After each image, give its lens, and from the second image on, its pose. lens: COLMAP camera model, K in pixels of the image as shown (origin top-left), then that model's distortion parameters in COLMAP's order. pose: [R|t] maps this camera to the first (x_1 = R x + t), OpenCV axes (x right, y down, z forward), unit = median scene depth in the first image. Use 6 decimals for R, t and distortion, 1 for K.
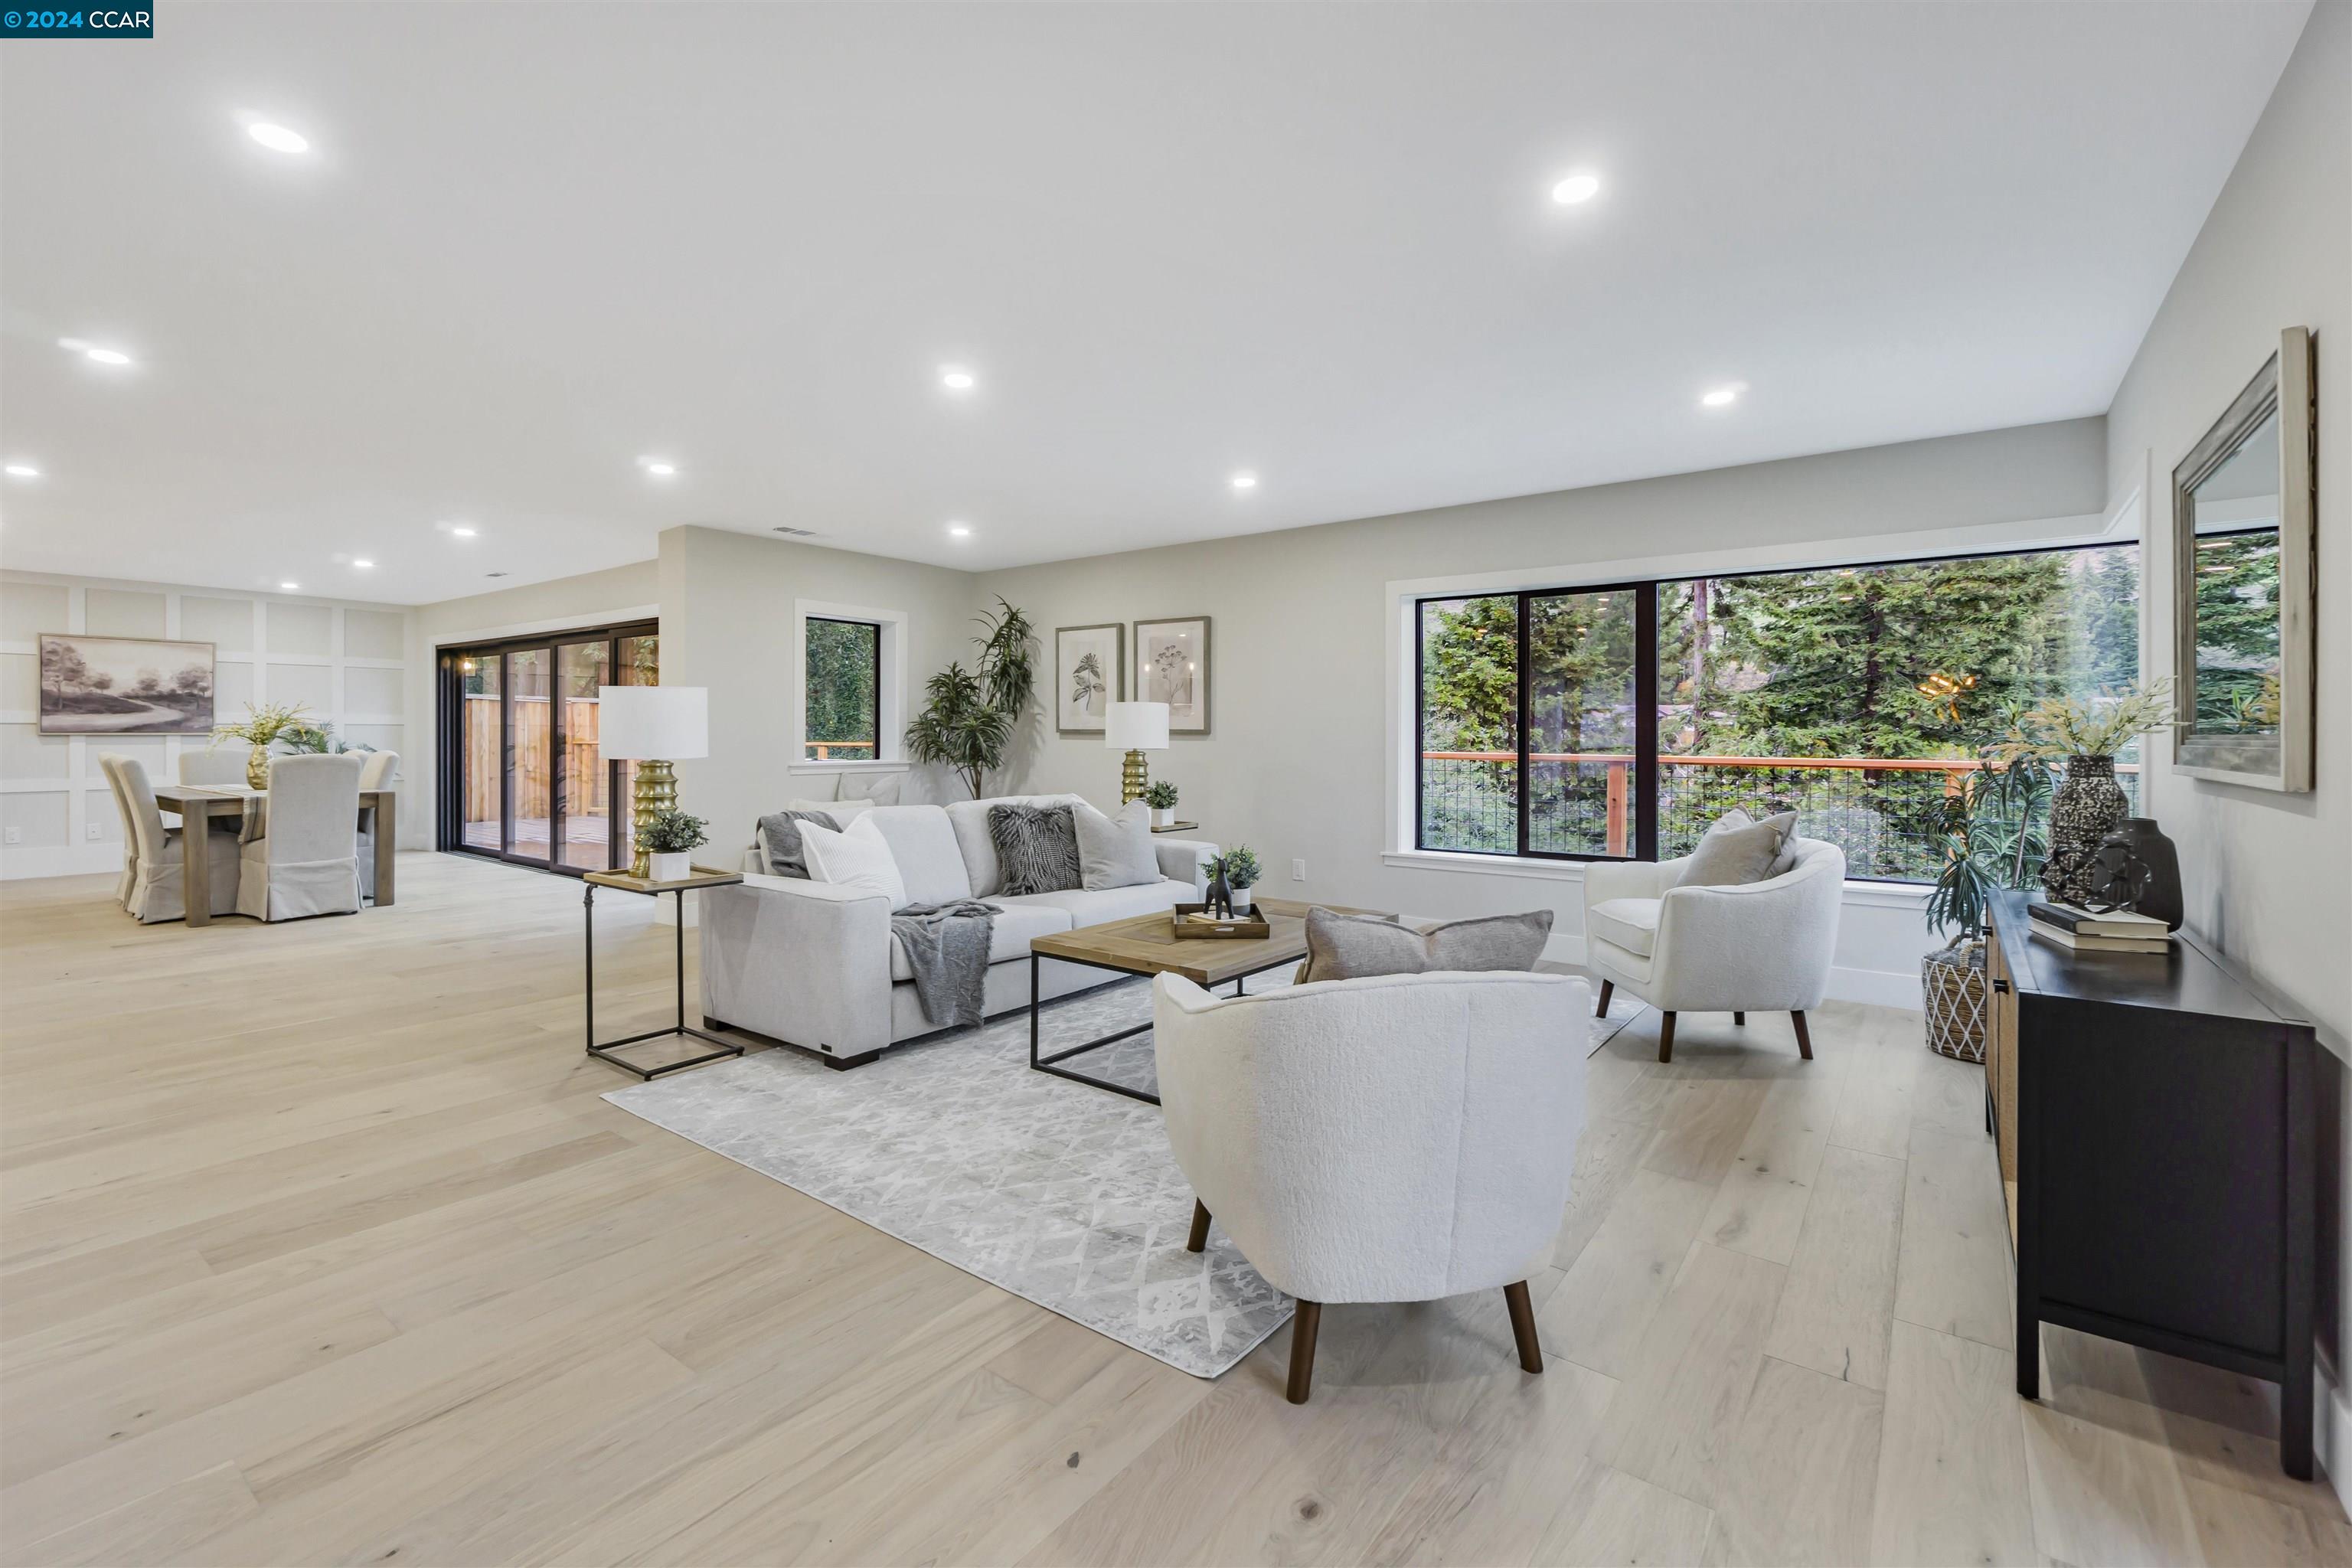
lens RADIAL K [[1031.4, 0, 1150.1], [0, 1031.4, 739.8], [0, 0, 1]] dist [-0.000064, 0.000134]
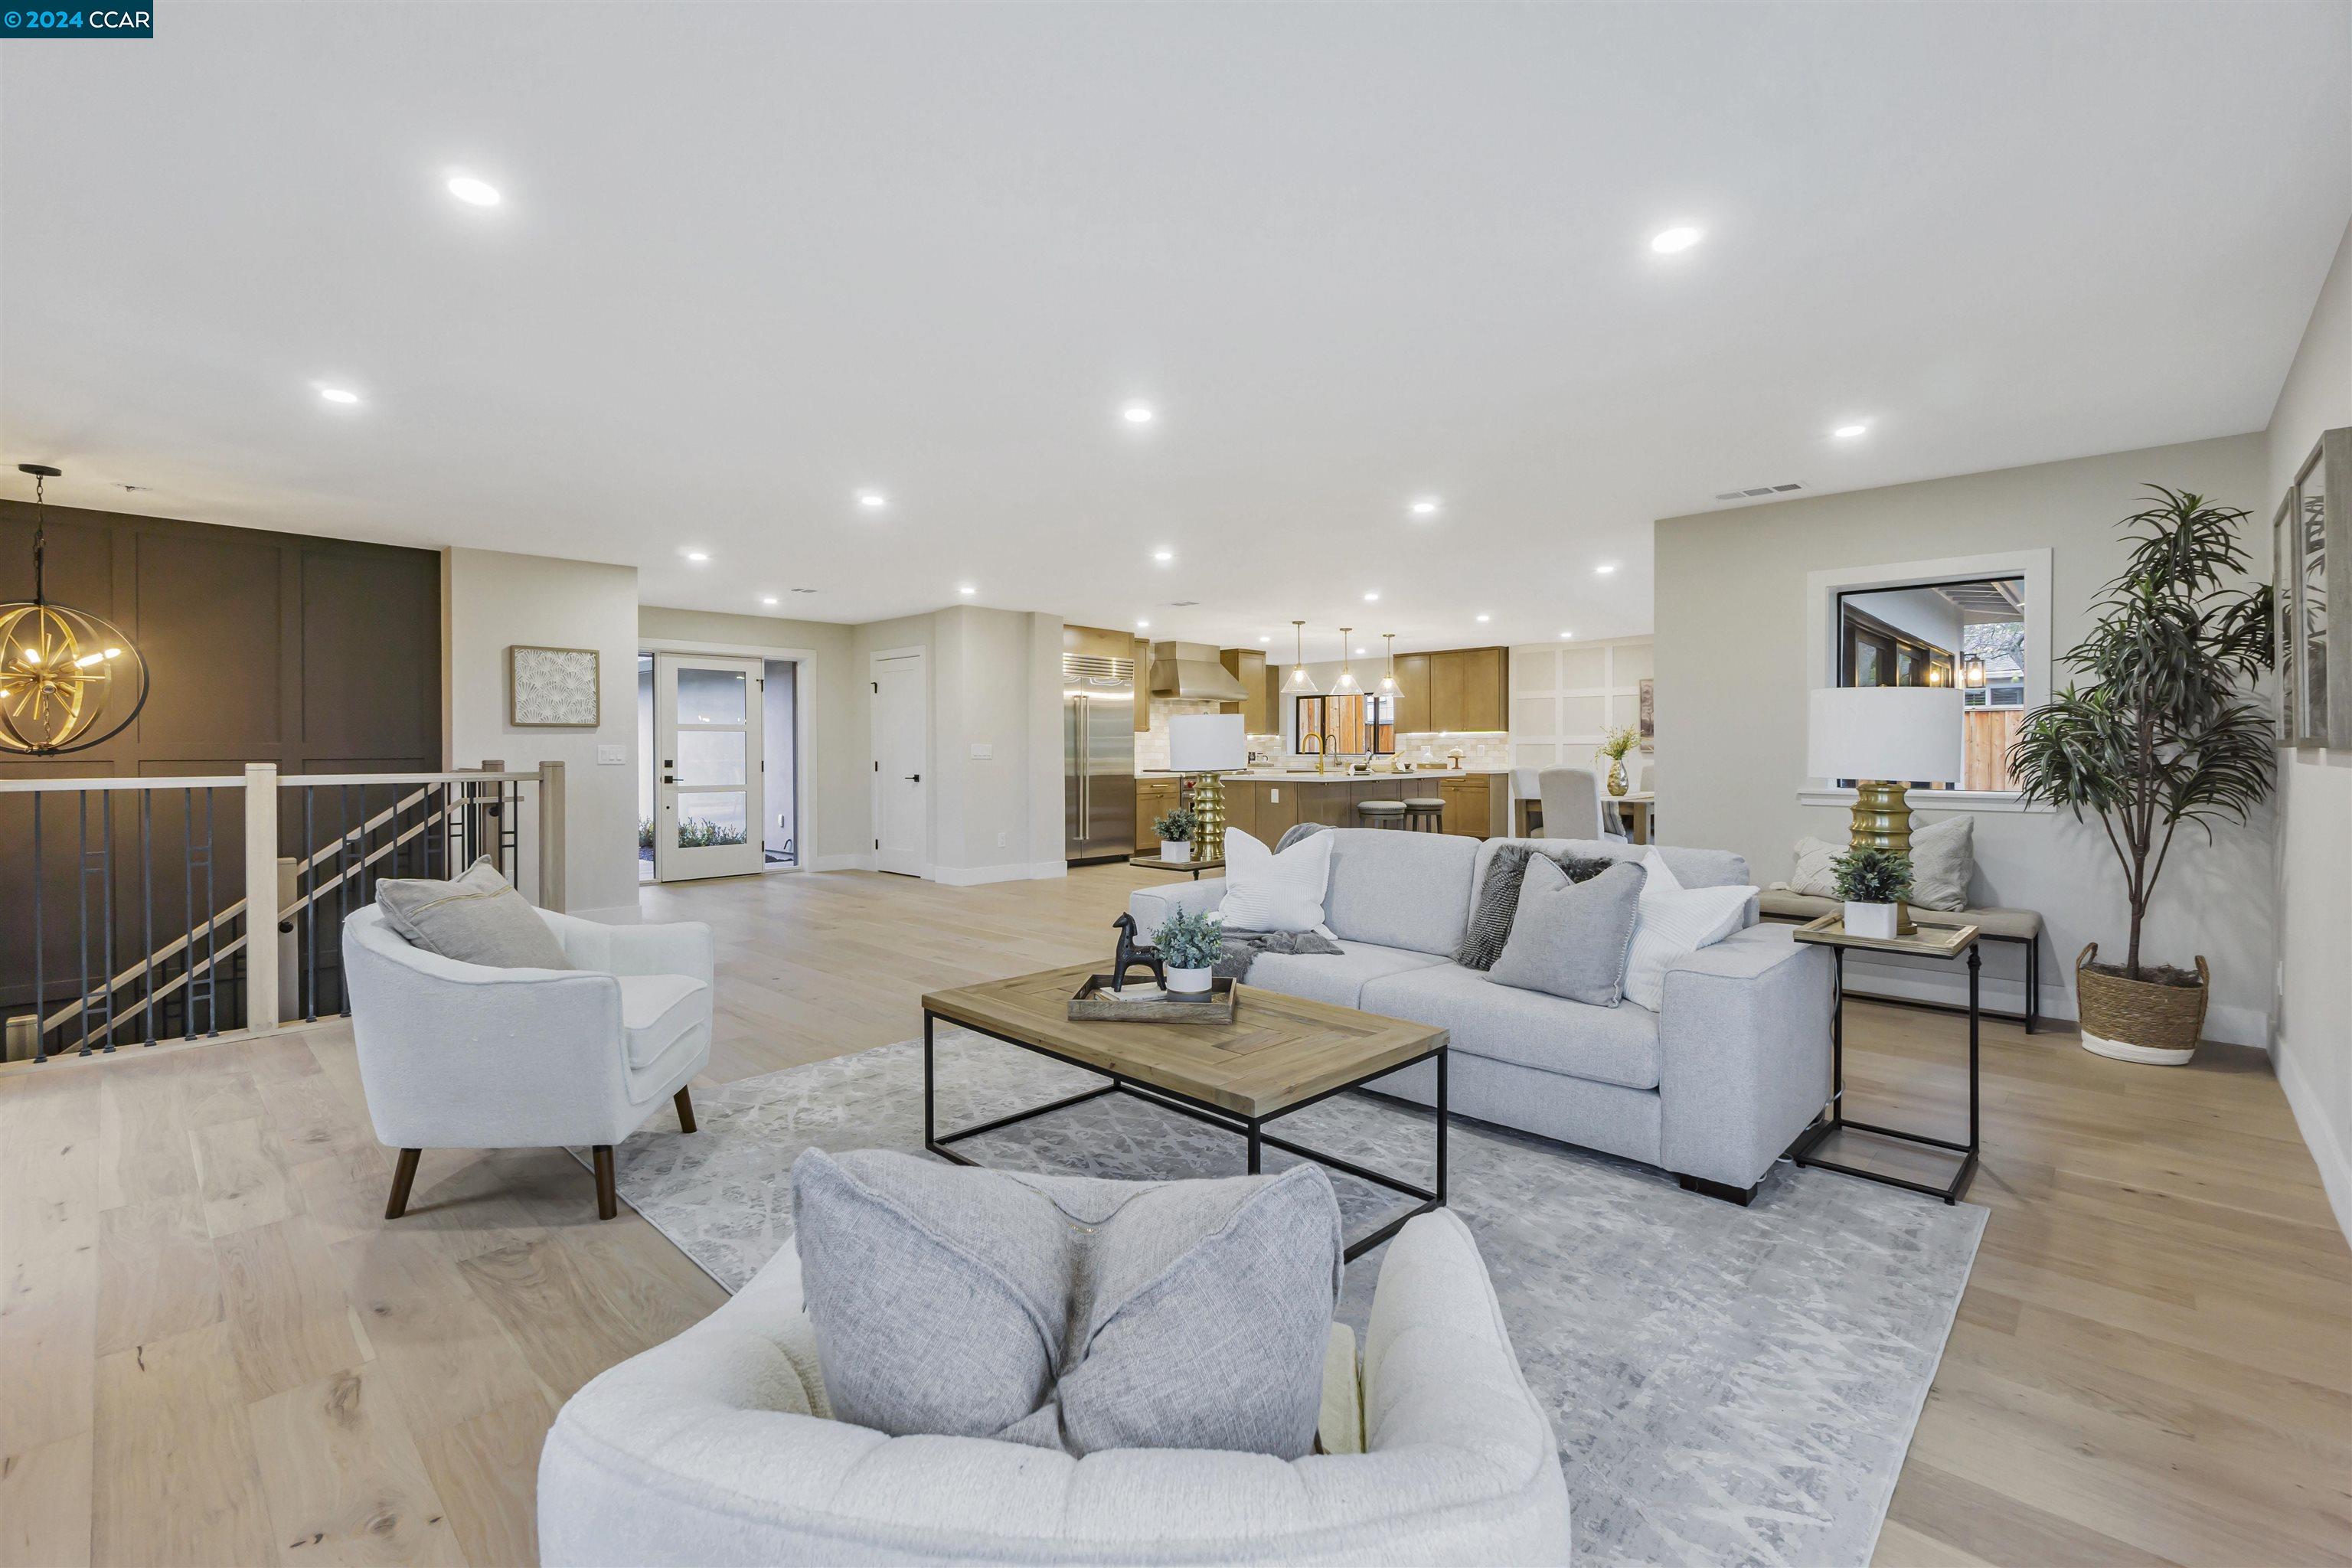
lens RADIAL K [[1022.9, 0, 1159.3], [0, 1022.9, 747.3], [0, 0, 1]] dist [0.000907, 0.000462]
pose [[-0.112368, -0.004465, -0.993657, 0.416360], [-0.004420, 0.999982, -0.003993, -0.002627], [0.993657, 0.003943, -0.112385, 0.558832]]
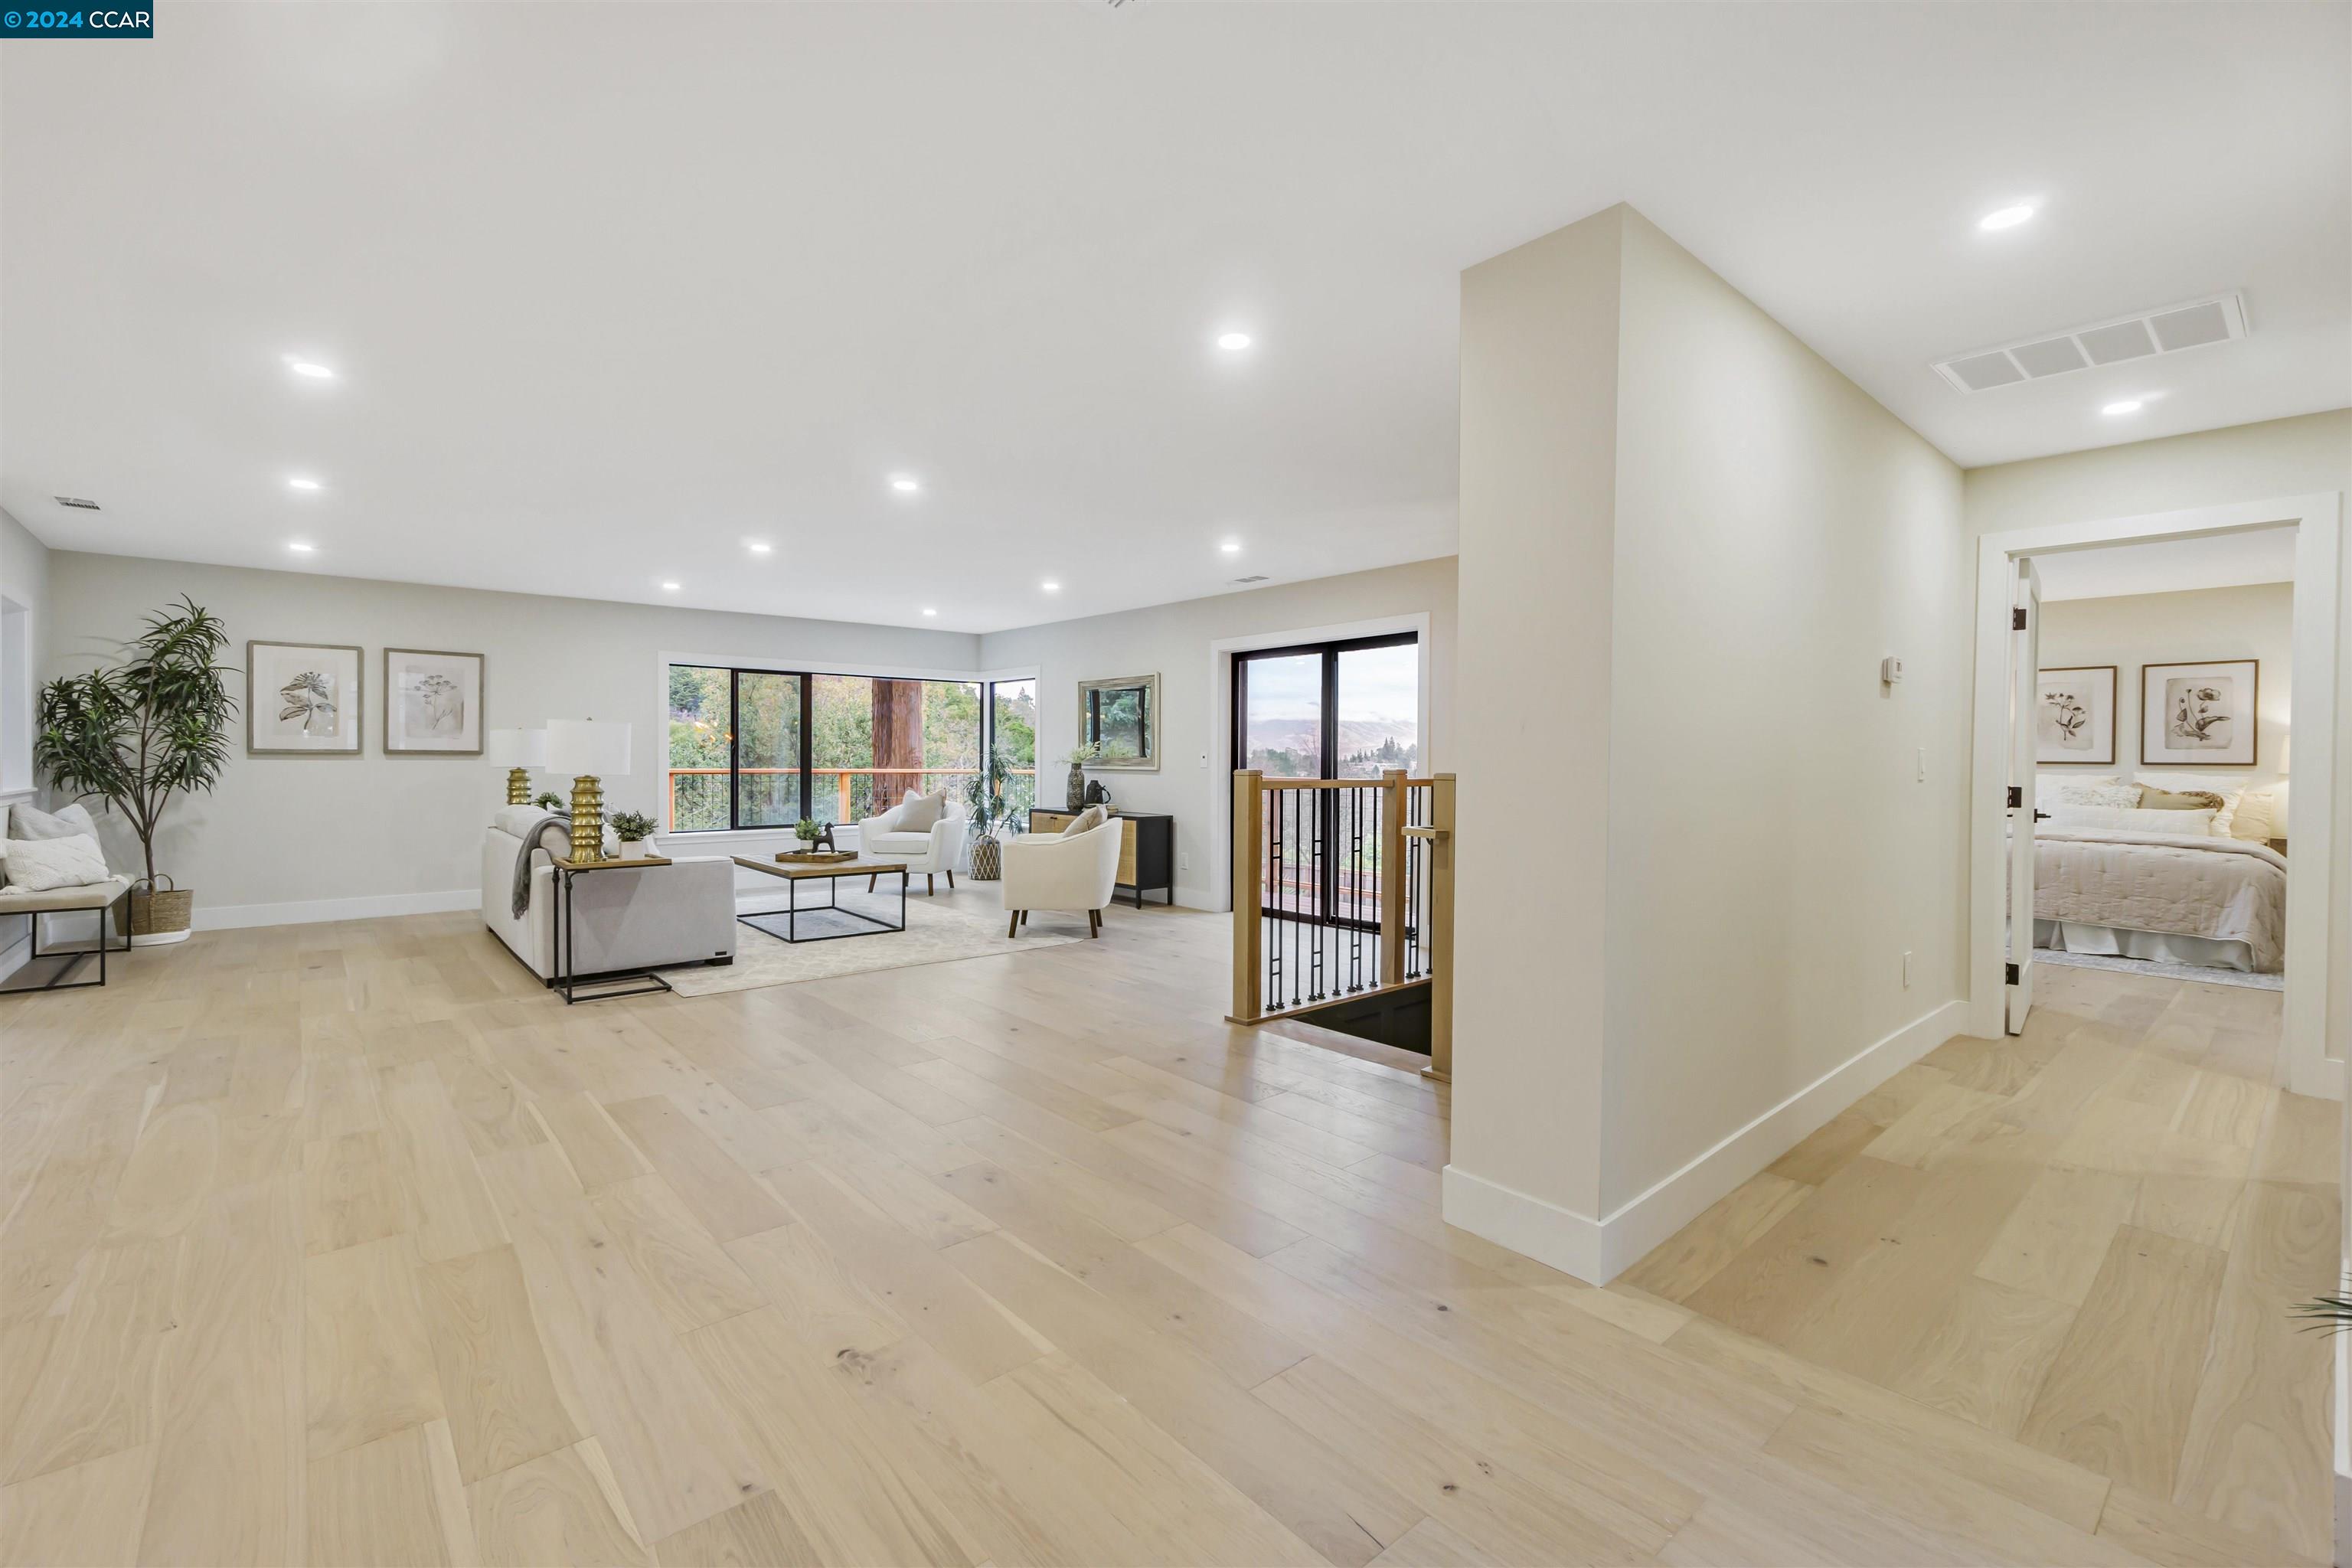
lens RADIAL K [[1011.7, 0, 1160.2], [0, 1011.7, 785.2], [0, 0, 1]] dist [-0.001141, 0.000209]
pose [[0.204014, -0.027972, 0.978568, -0.817815], [0.001101, 0.999598, 0.028344, -0.002188], [-0.978967, -0.004705, 0.203963, 0.008902]]
